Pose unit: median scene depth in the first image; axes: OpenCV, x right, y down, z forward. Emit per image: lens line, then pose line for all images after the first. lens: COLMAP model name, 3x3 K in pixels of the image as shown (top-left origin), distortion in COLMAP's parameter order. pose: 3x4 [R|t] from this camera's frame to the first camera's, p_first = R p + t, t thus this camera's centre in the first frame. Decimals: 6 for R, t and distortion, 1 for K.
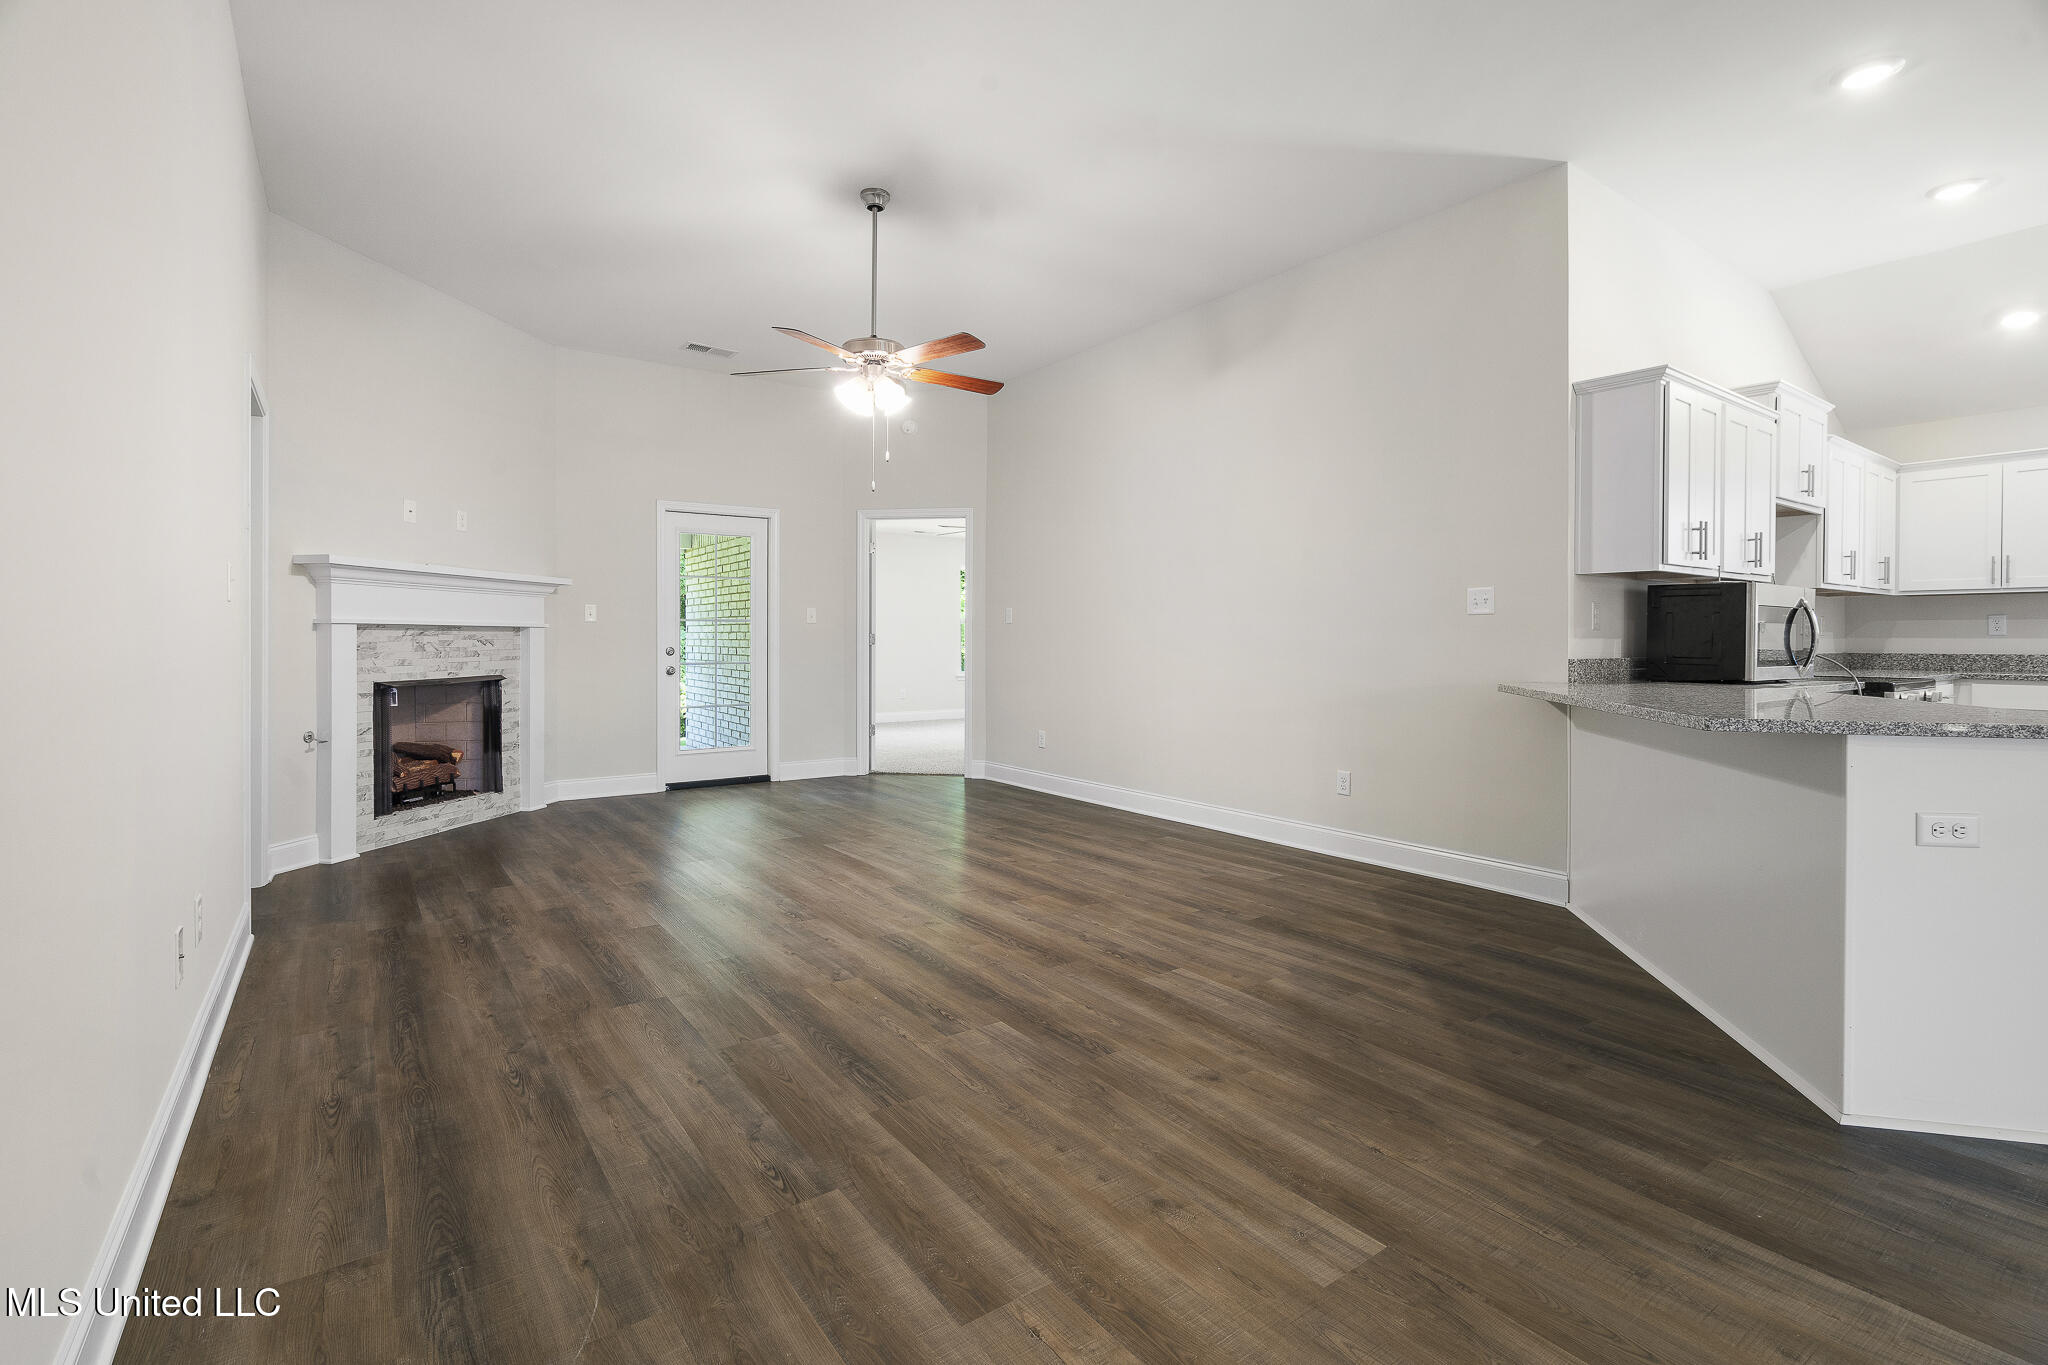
lens RADIAL K [[923.4, 0, 1024.3], [0, 923.4, 632.7], [0, 0, 1]] dist [-0.002524, -0.000796]
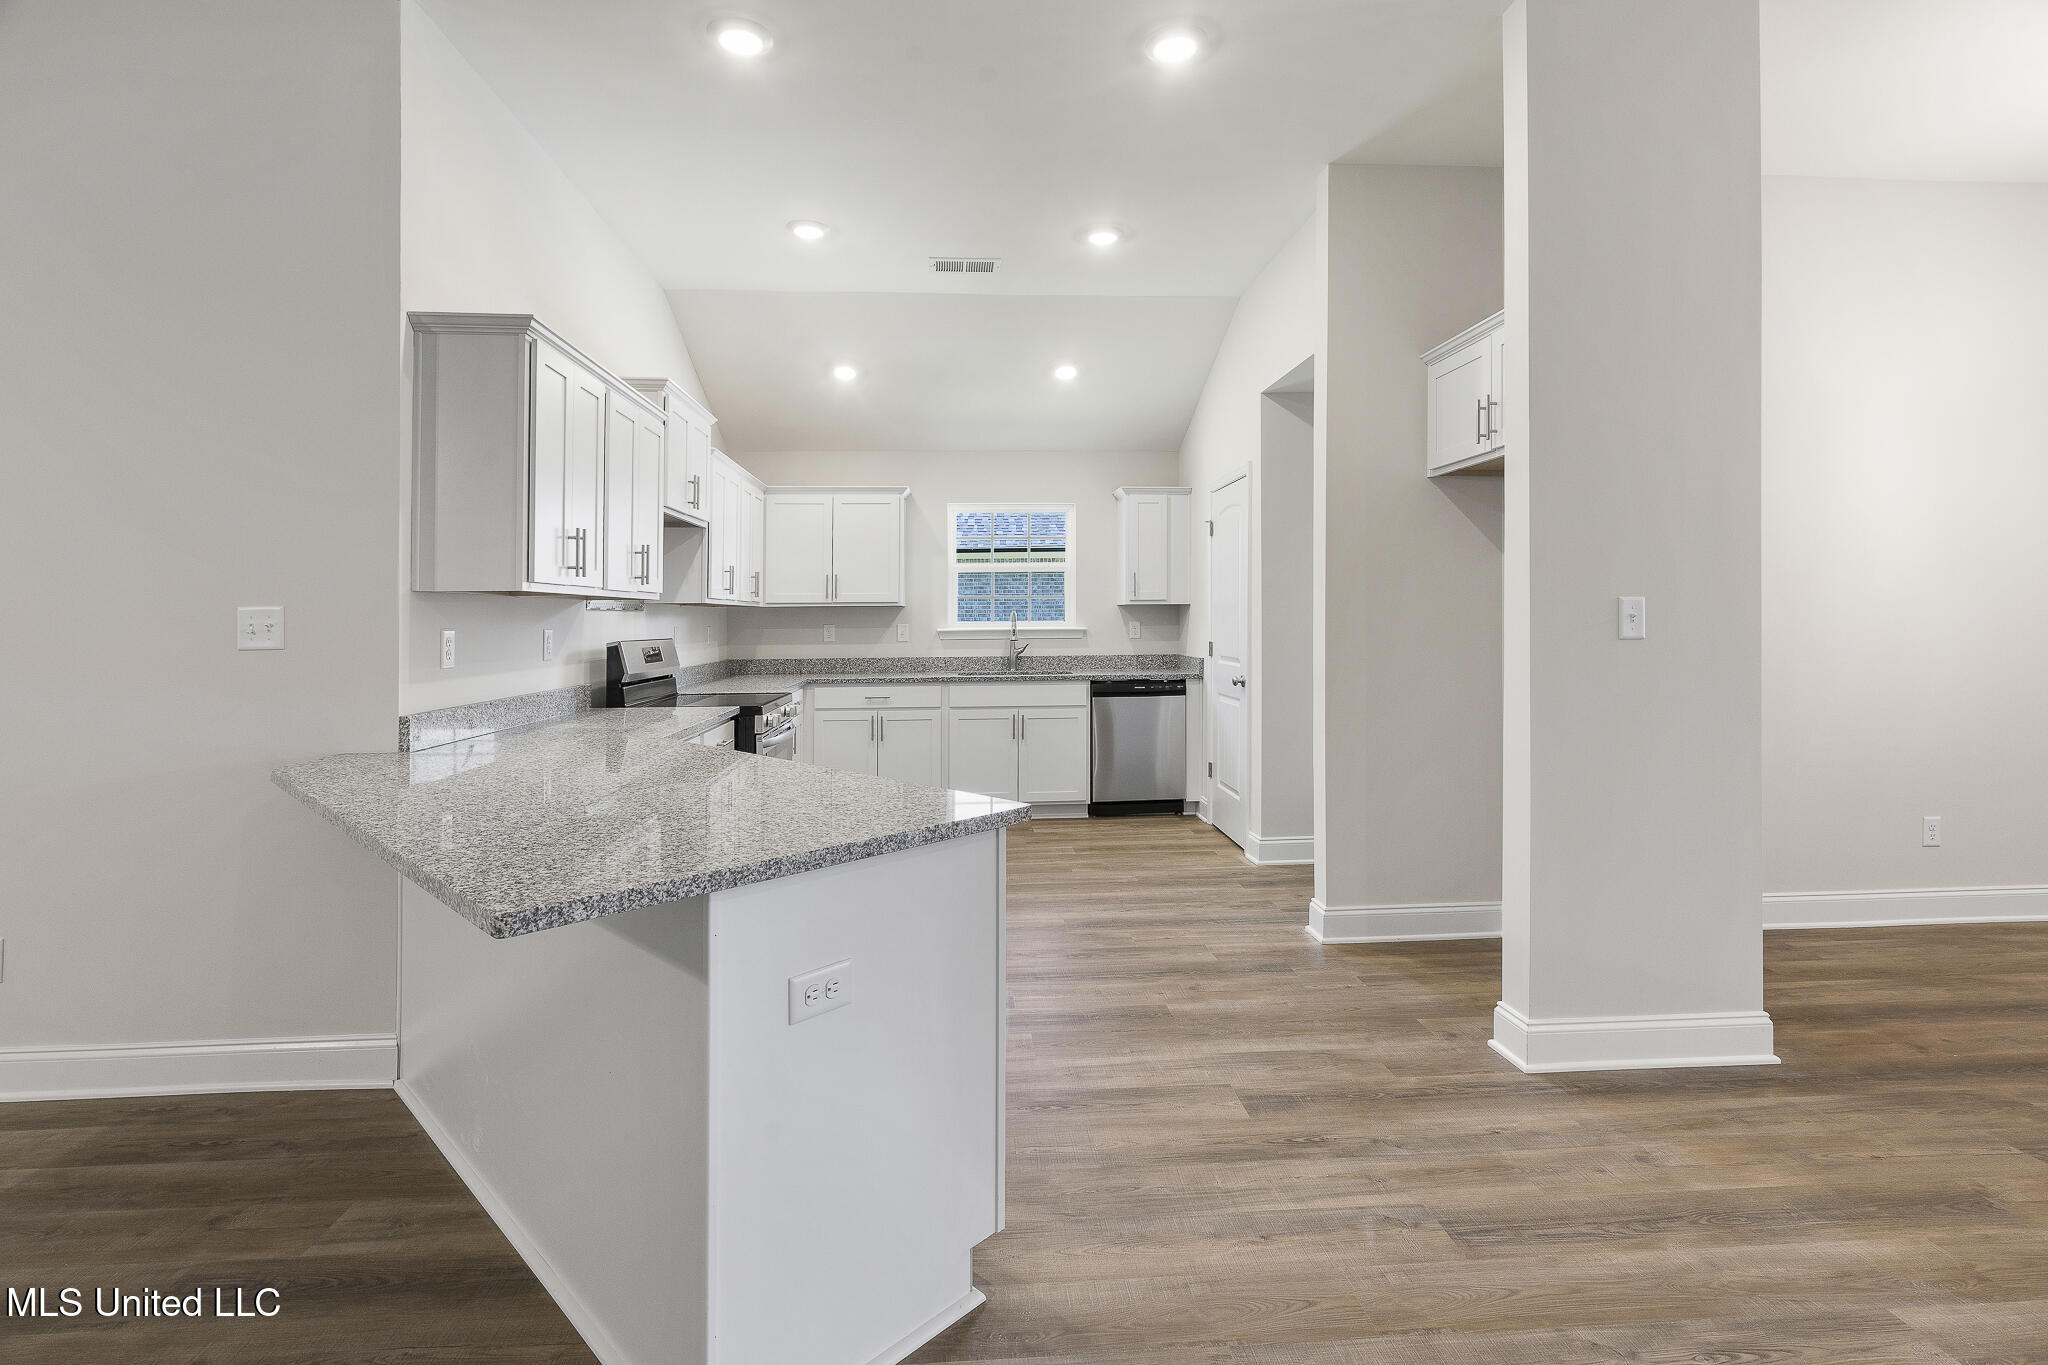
lens RADIAL K [[971.7, 0, 1021.7], [0, 971.7, 602.0], [0, 0, 1]] dist [-0.000623, 0.000135]
pose [[0.524599, 0.012363, 0.851260, 0.196855], [0.004810, 0.999836, -0.017485, -0.035913], [-0.851336, 0.013268, 0.524453, 0.209915]]
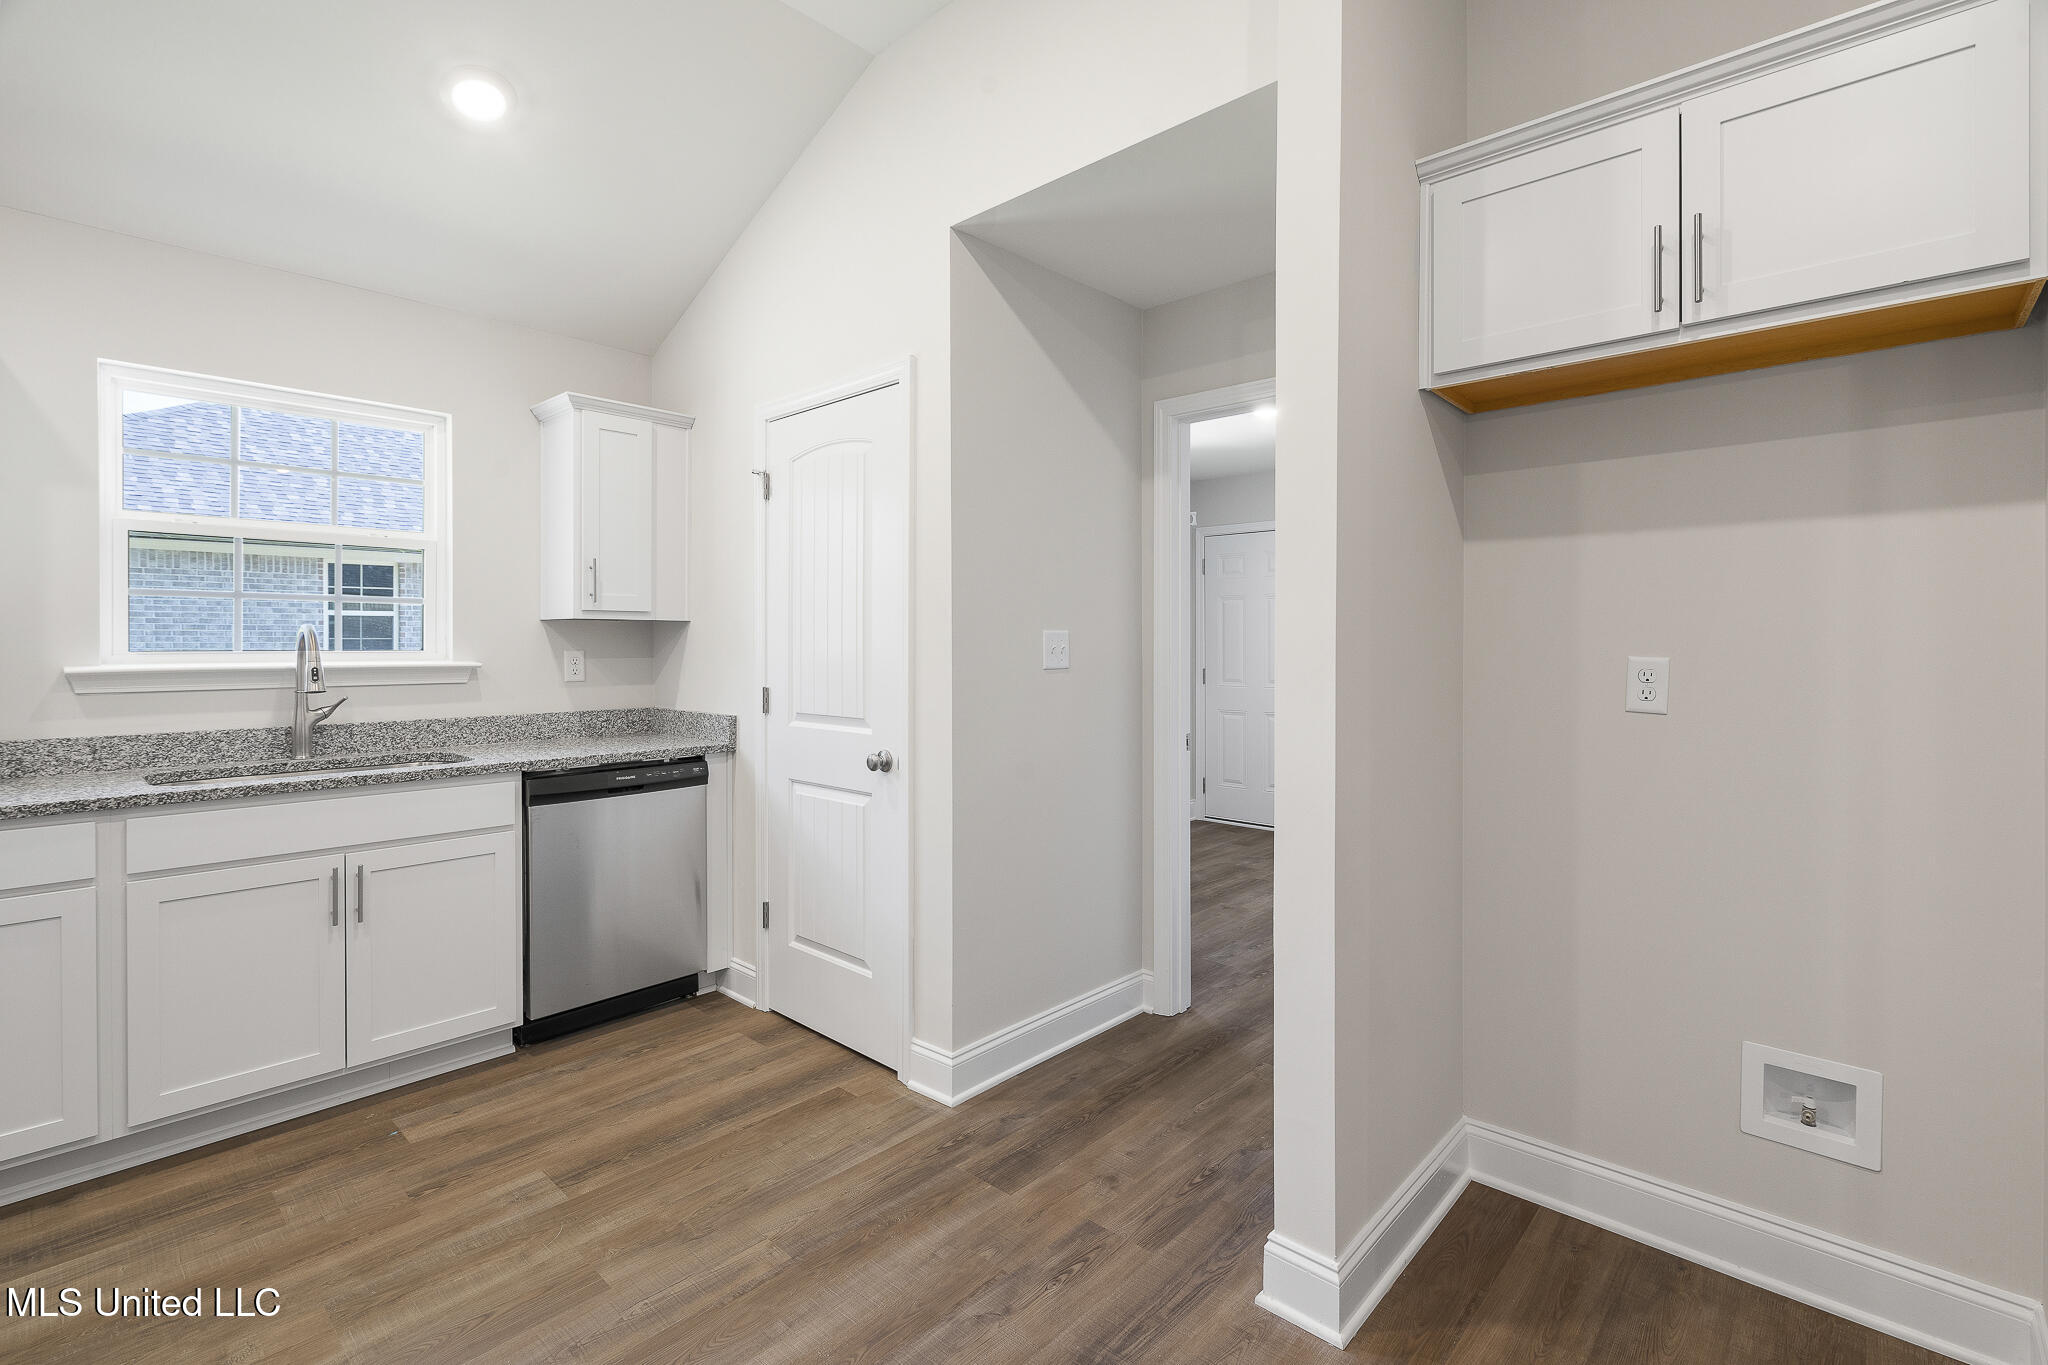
lens RADIAL K [[942.6, 0, 1016.9], [0, 942.6, 659.6], [0, 0, 1]] dist [-0.000827, 0.000031]
pose [[-0.194212, -0.013274, 0.980870, 0.794171], [-0.002361, 0.999912, 0.013064, -0.035036], [-0.980957, 0.000221, -0.194227, 0.703726]]
